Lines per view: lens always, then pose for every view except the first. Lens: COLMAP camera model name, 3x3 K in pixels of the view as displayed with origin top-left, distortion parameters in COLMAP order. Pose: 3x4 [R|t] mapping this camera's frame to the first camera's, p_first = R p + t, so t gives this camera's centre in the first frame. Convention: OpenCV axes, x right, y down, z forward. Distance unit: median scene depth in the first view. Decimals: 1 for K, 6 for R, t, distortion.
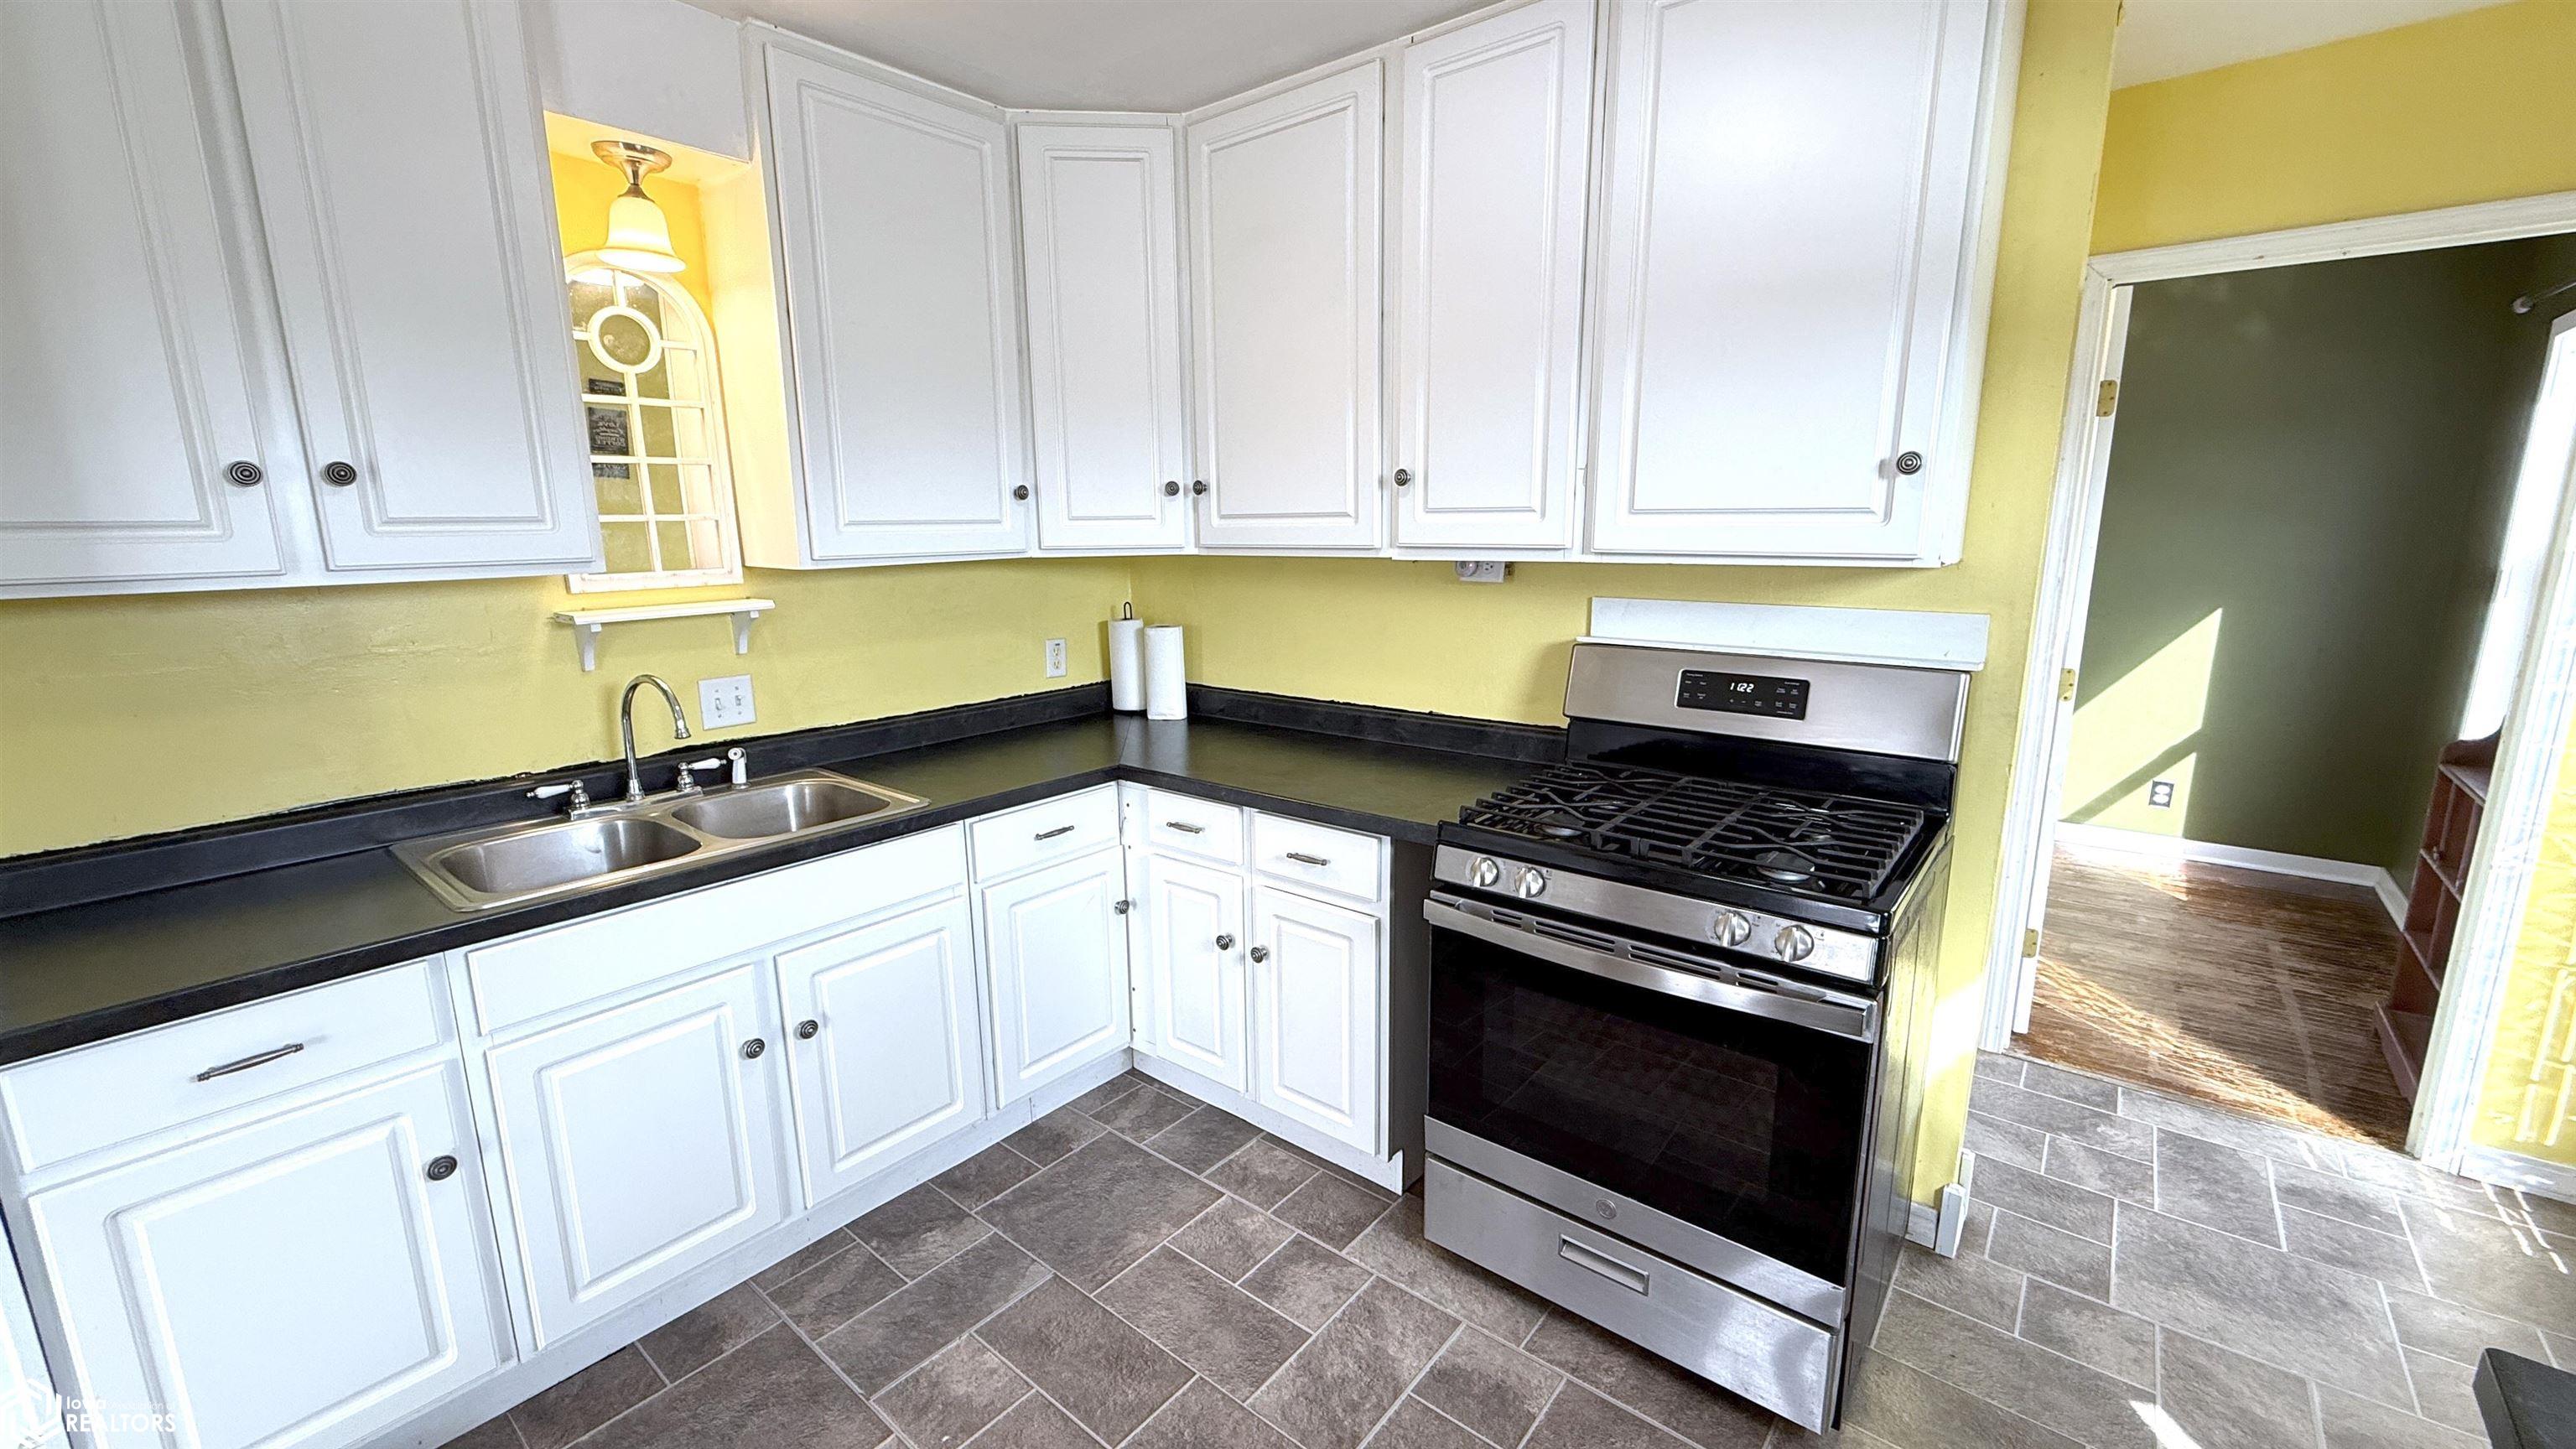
lens RADIAL K [[1022.6, 0, 1291.9], [0, 1022.6, 722.5], [0, 0, 1]] dist [-0.000169, 0.000134]
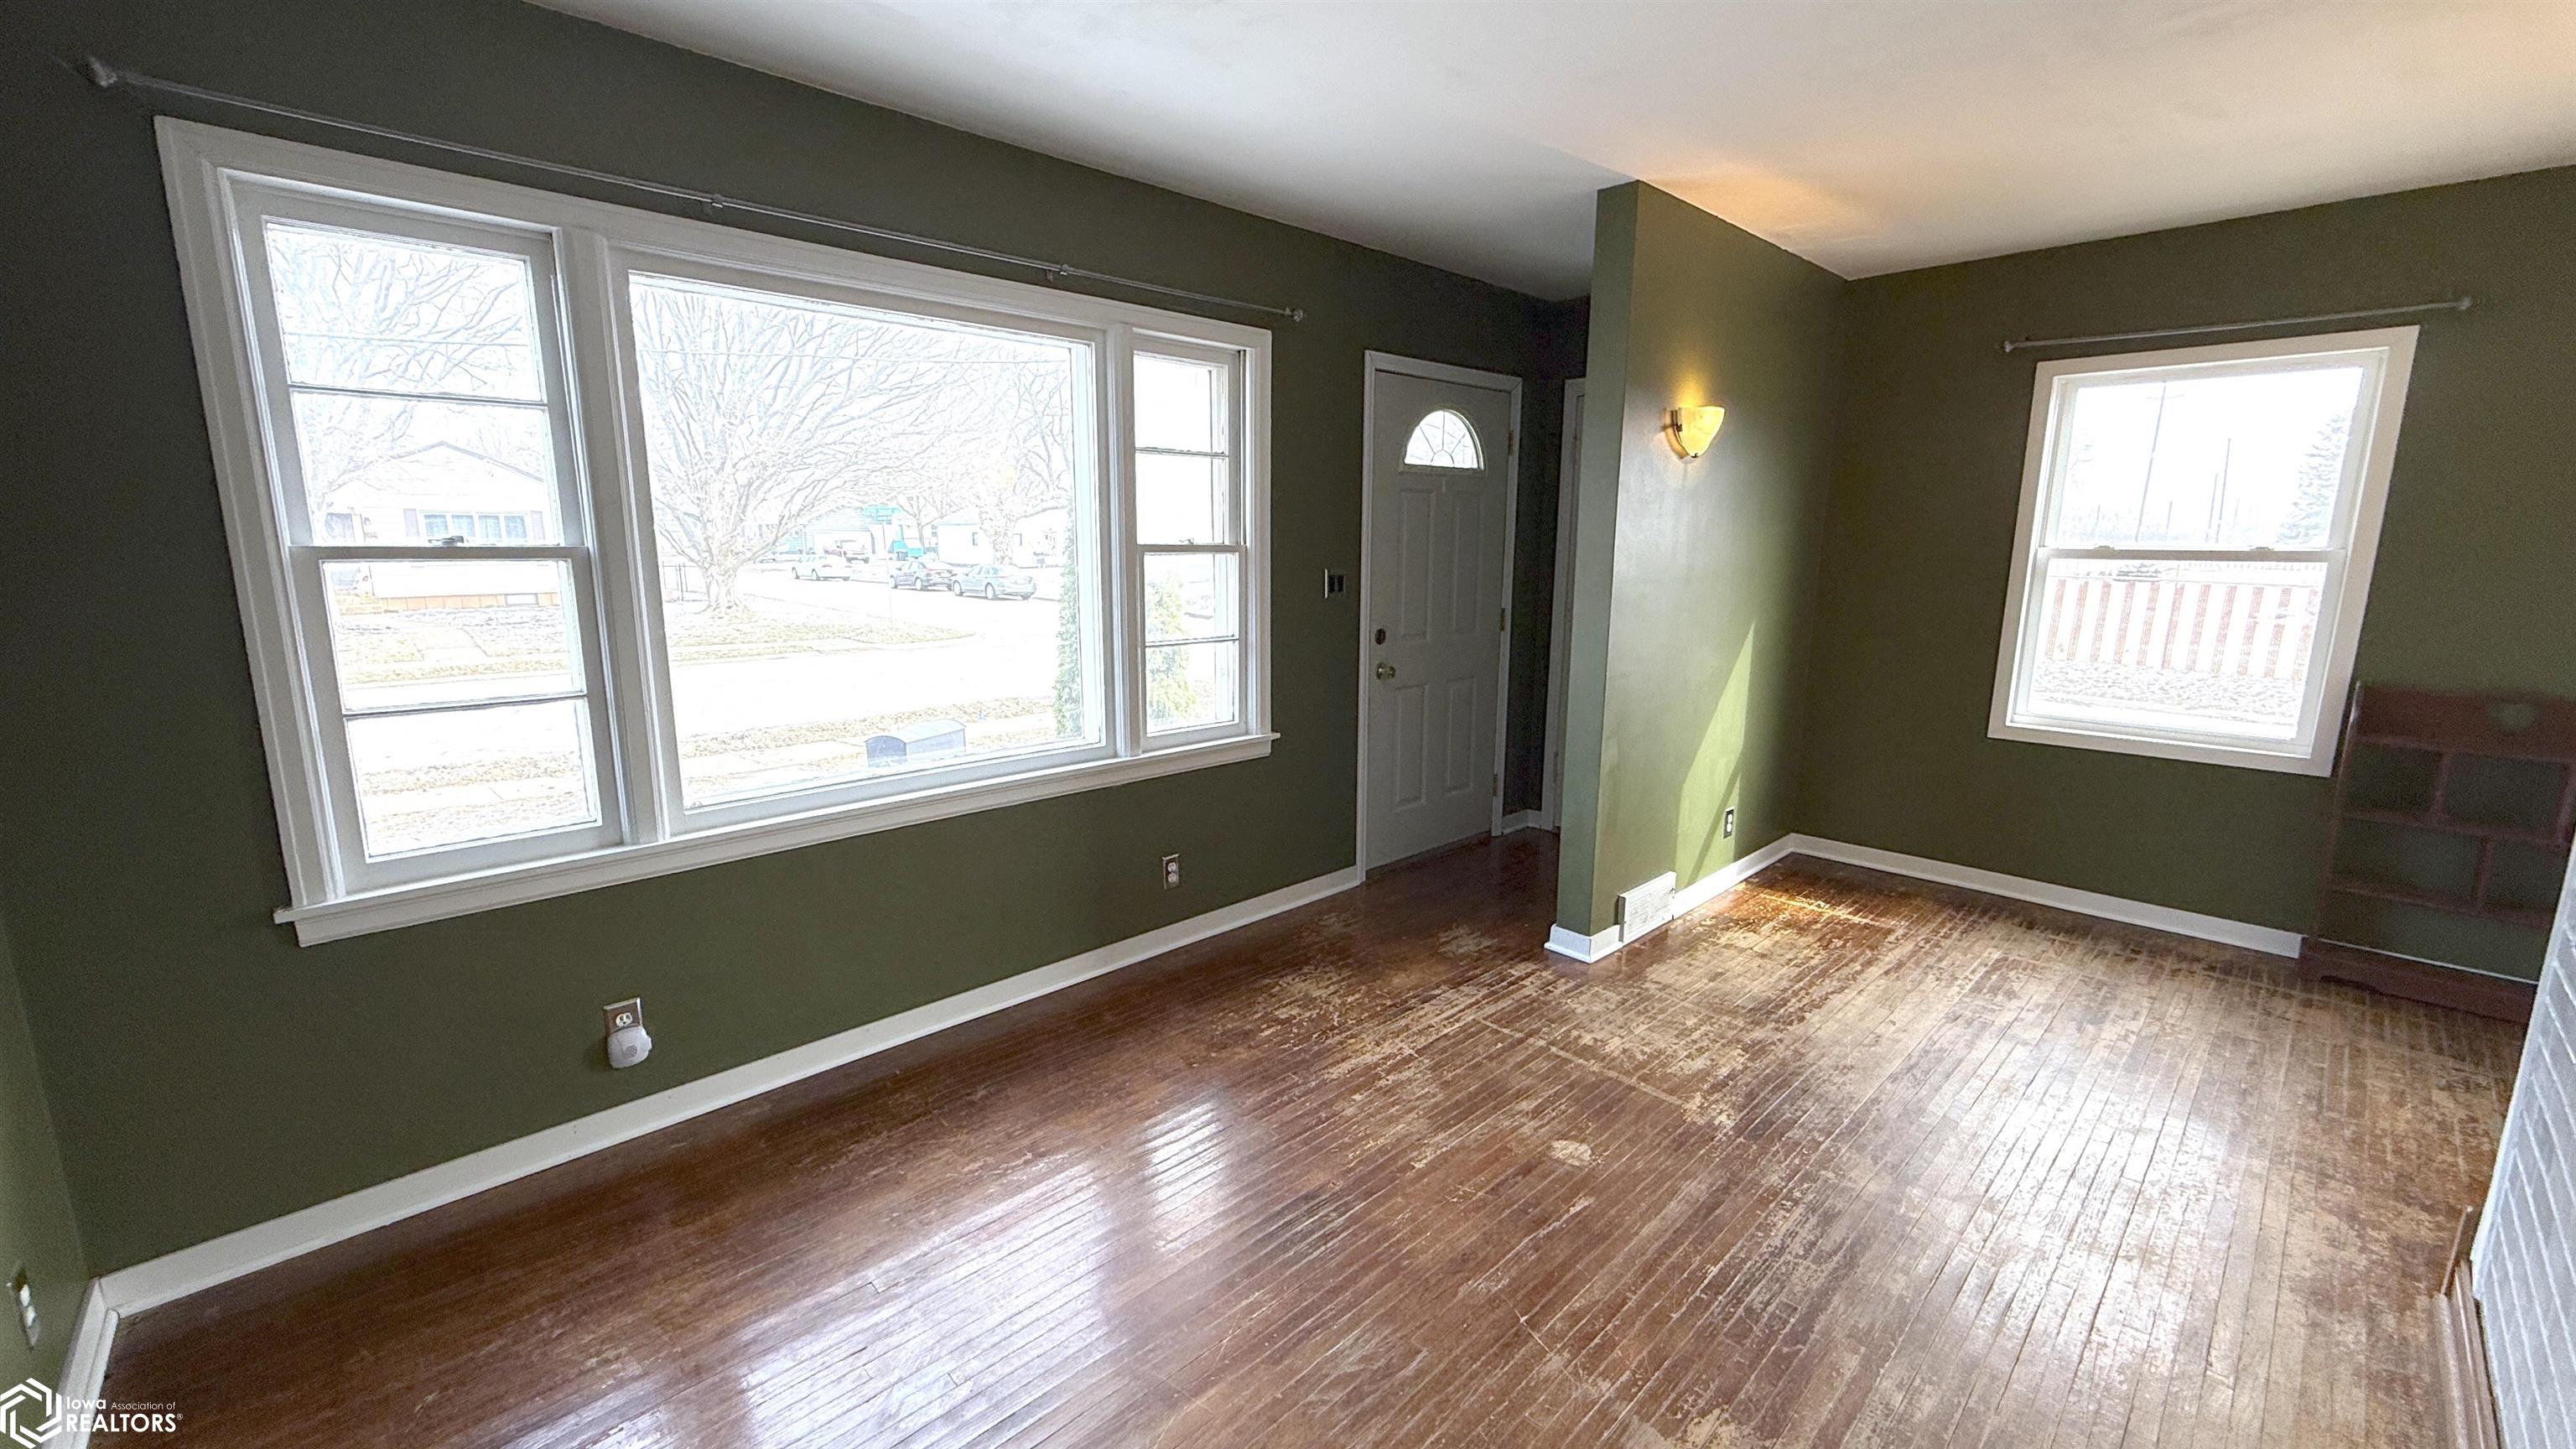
lens RADIAL K [[1022.6, 0, 1278.9], [0, 1022.6, 724.0], [0, 0, 1]] dist [-0.000169, 0.000134]
pose [[0.137948, -0.180916, 0.973776, -0.132878], [0.190854, 0.969605, 0.153104, -0.314141], [-0.971877, 0.164728, 0.168284, 1.607433]]
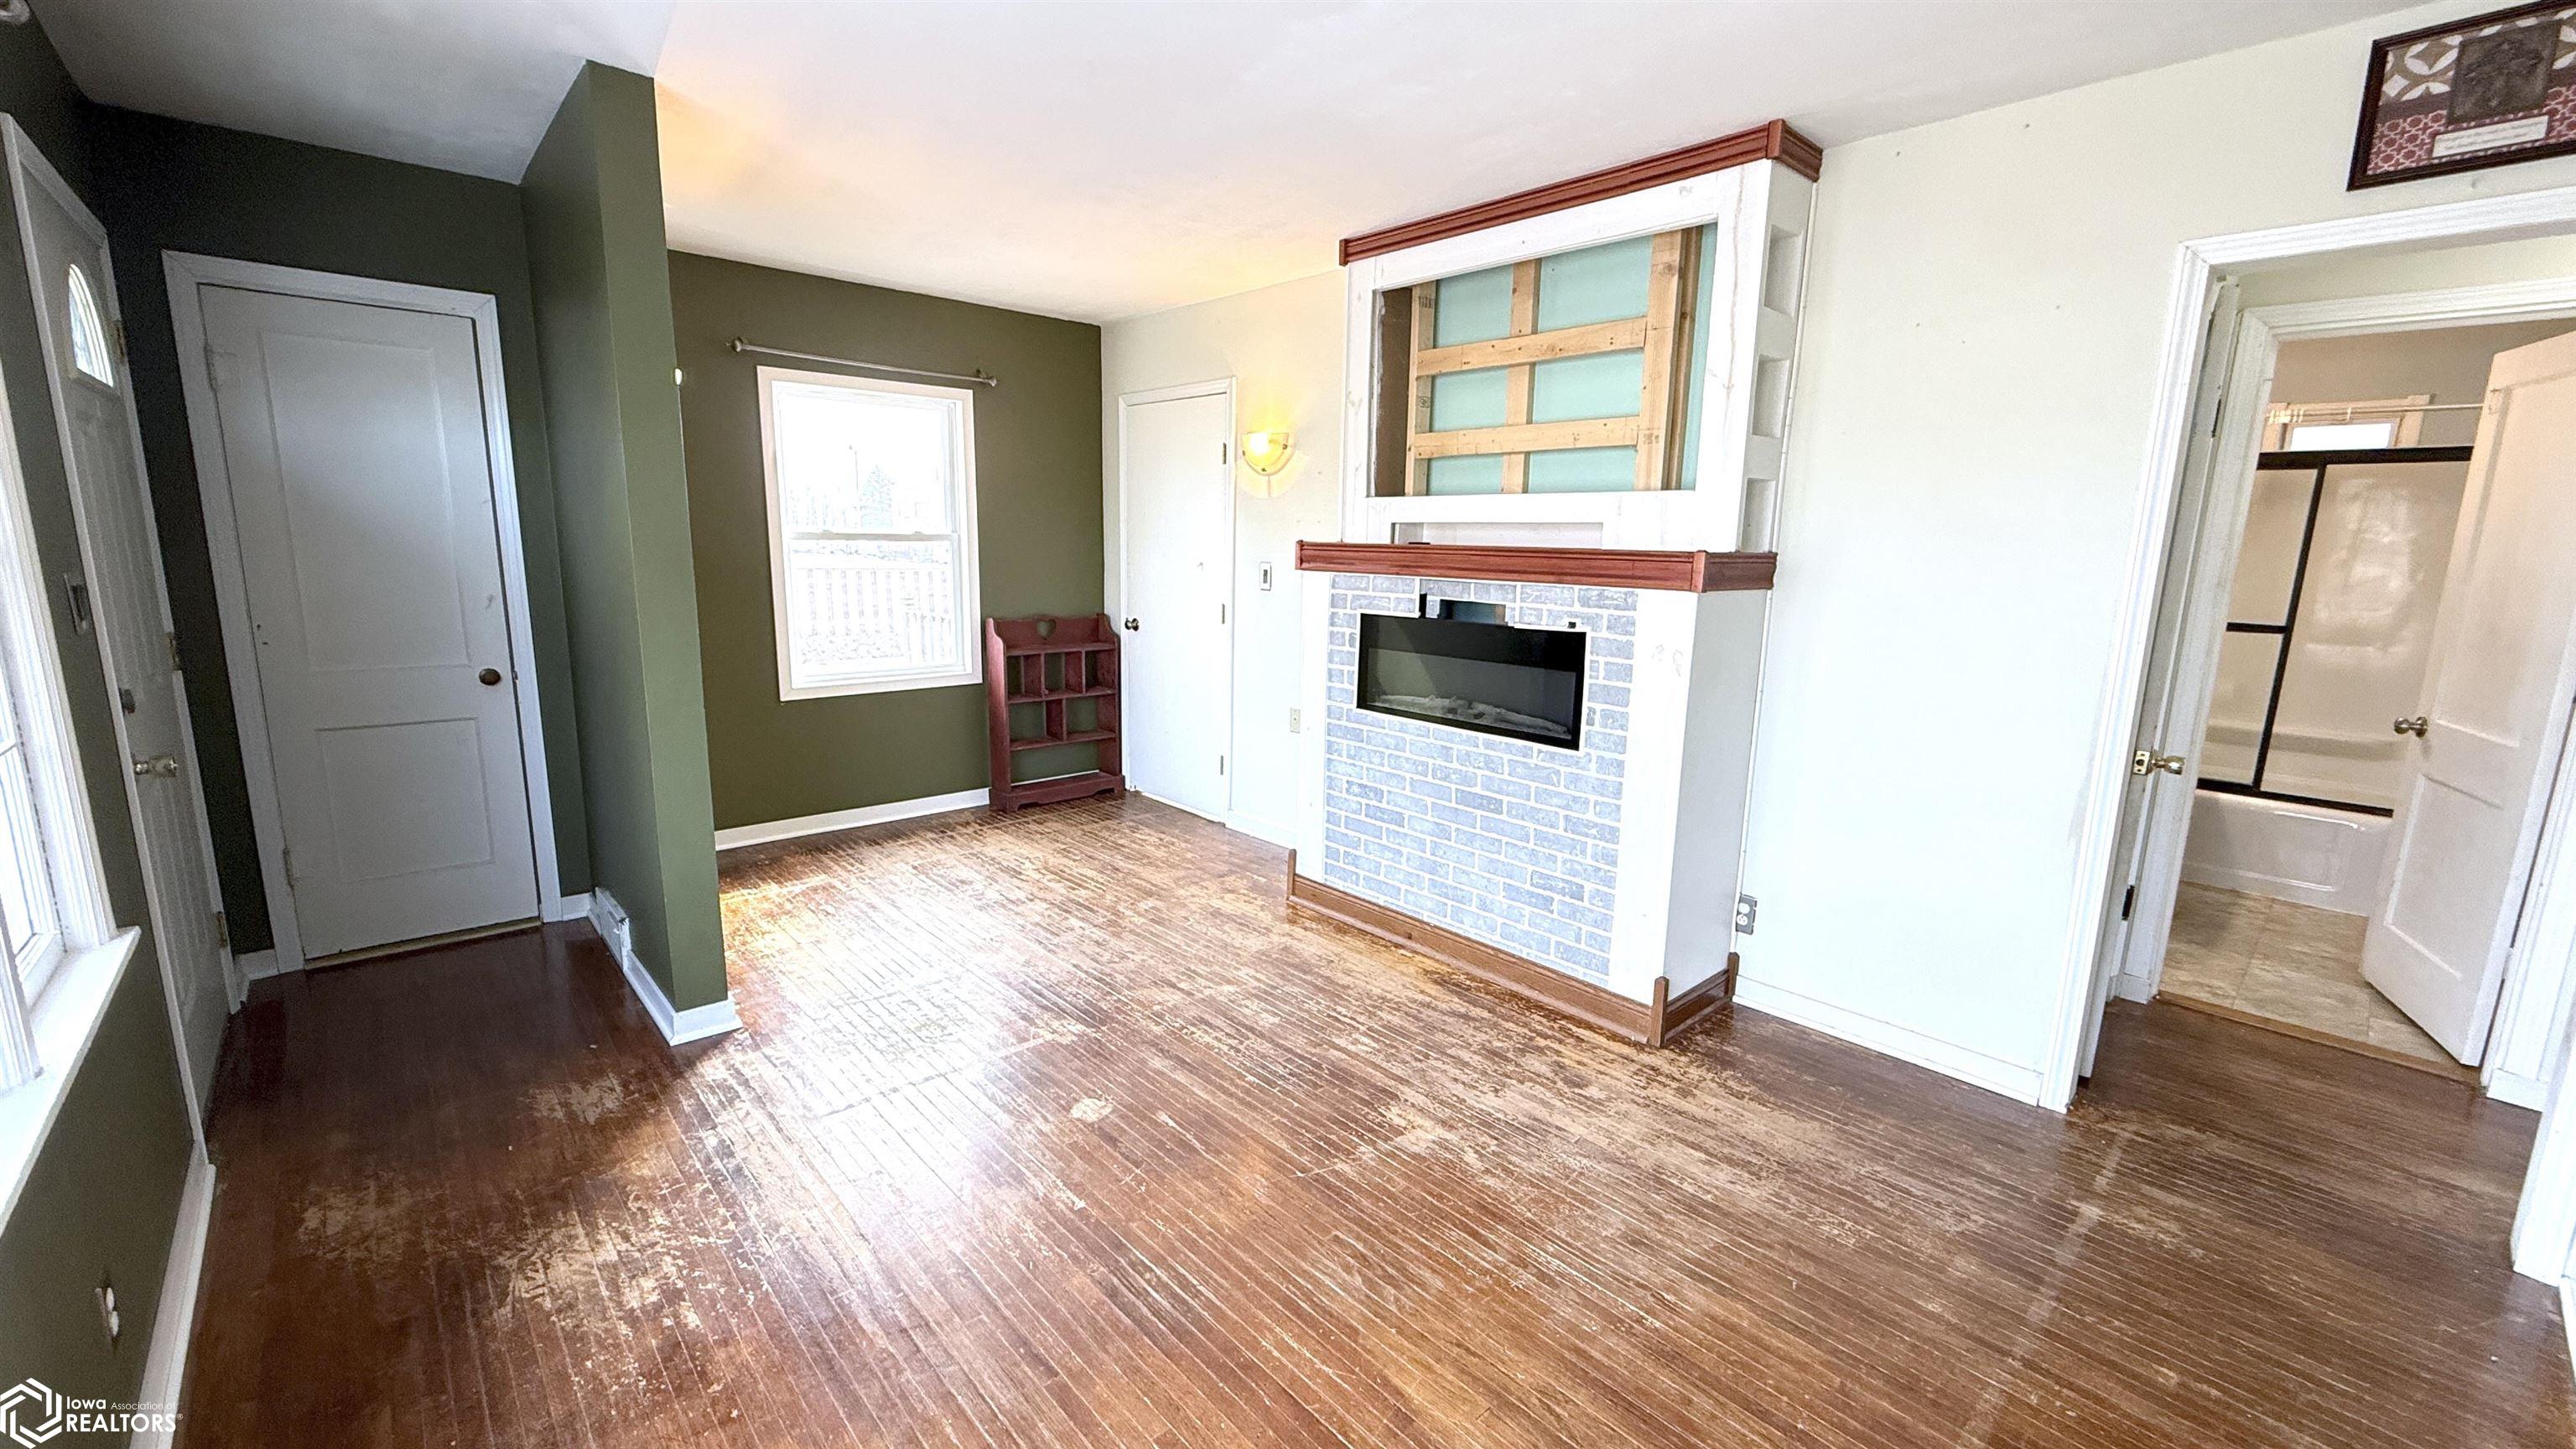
lens RADIAL K [[1022.6, 0, 1286.3], [0, 1022.6, 725.6], [0, 0, 1]] dist [-0.000169, 0.000134]
pose [[-0.987517, -0.048559, 0.149838, 0.289174], [0.010526, 0.928820, 0.370382, -0.415096], [-0.157158, 0.367336, -0.916715, 2.135095]]
